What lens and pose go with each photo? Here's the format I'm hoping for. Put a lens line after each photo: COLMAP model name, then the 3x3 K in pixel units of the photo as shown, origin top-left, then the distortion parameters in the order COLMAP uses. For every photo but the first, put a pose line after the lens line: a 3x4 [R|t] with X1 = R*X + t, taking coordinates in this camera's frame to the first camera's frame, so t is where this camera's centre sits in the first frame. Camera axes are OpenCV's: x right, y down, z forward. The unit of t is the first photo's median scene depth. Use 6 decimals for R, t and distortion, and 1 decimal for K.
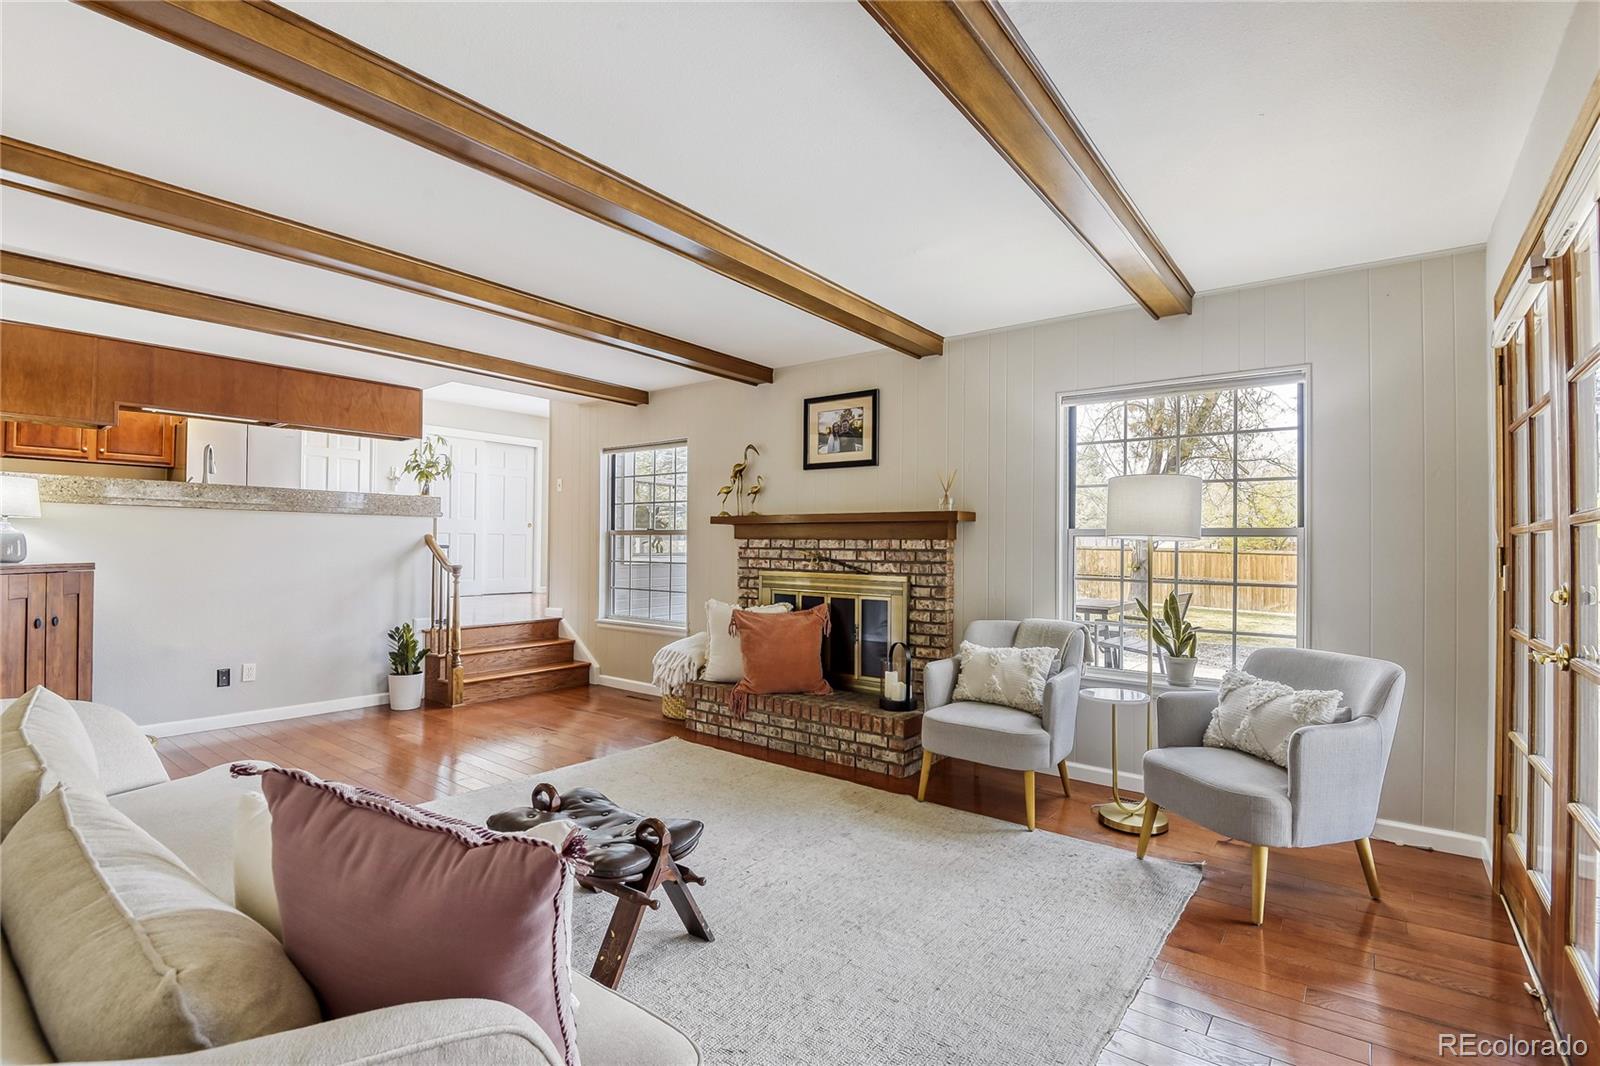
lens RADIAL K [[738.2, 0, 799.4], [0, 738.2, 531.5], [0, 0, 1]] dist [0.000962, -0.002297]
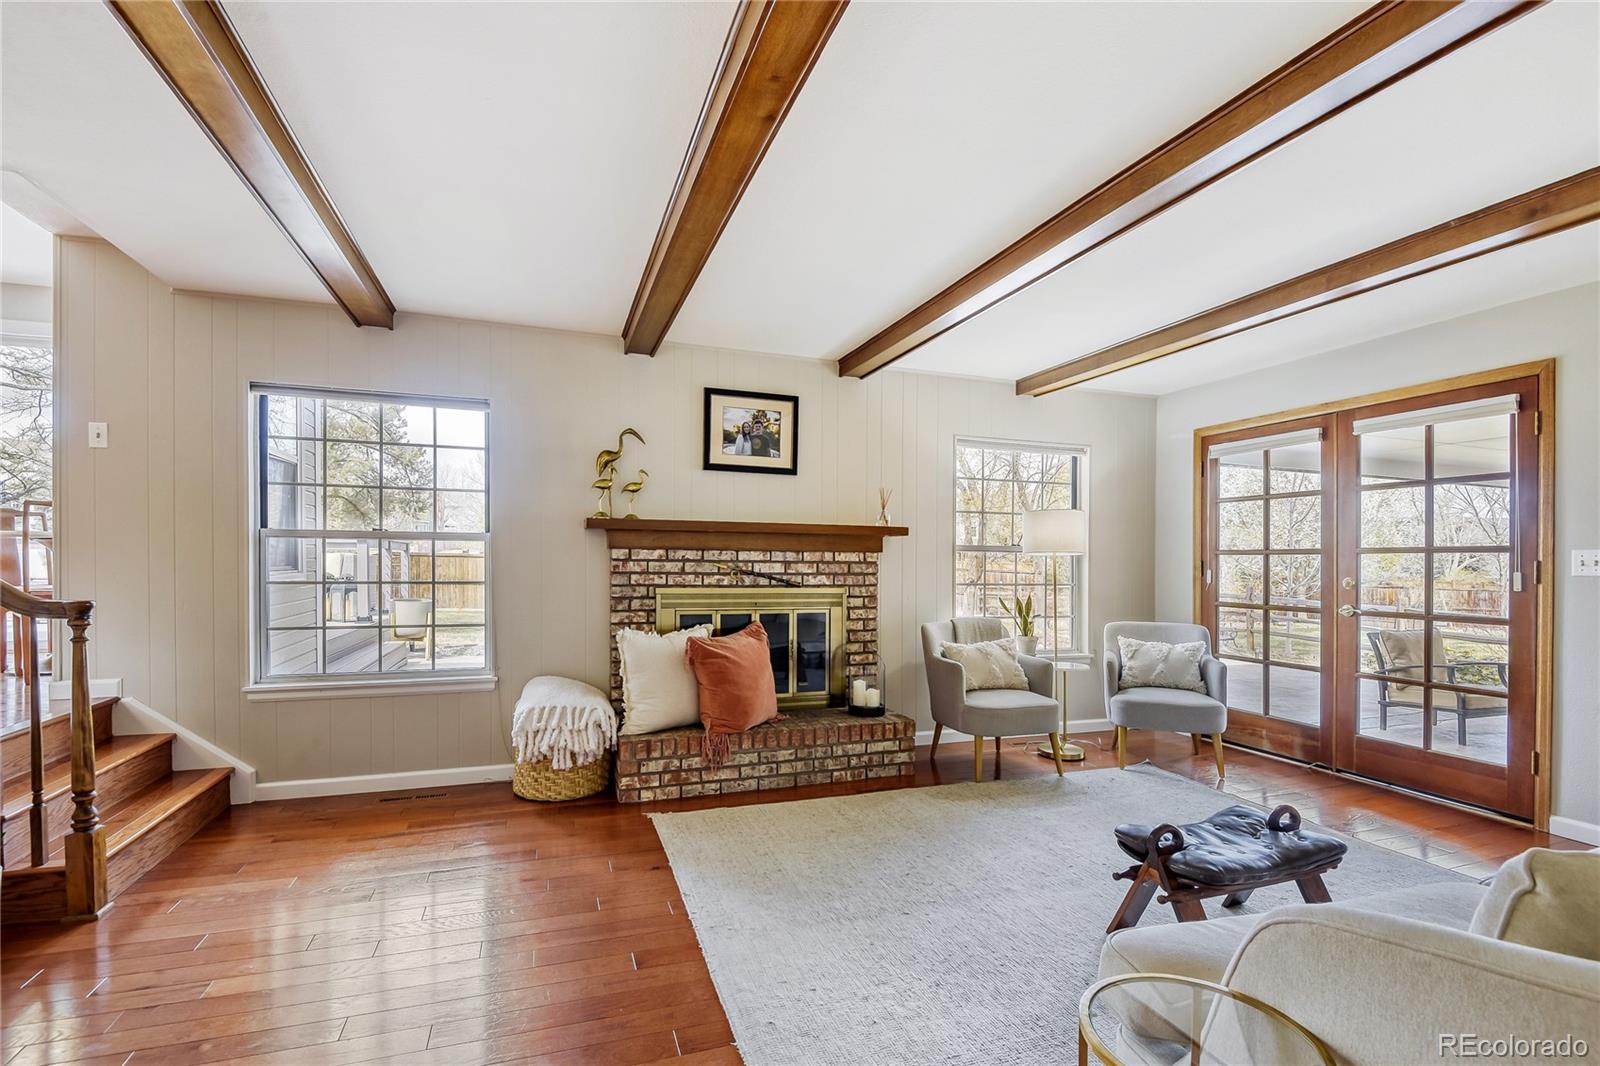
lens RADIAL K [[738.2, 0, 707.5], [0, 738.2, 565.9], [0, 0, 1]] dist [0.000962, -0.002297]
pose [[0.543043, -0.009725, 0.839648, -0.769208], [-0.021231, 0.999454, 0.025308, 0.007669], [-0.839436, -0.031570, 0.542540, 0.561123]]
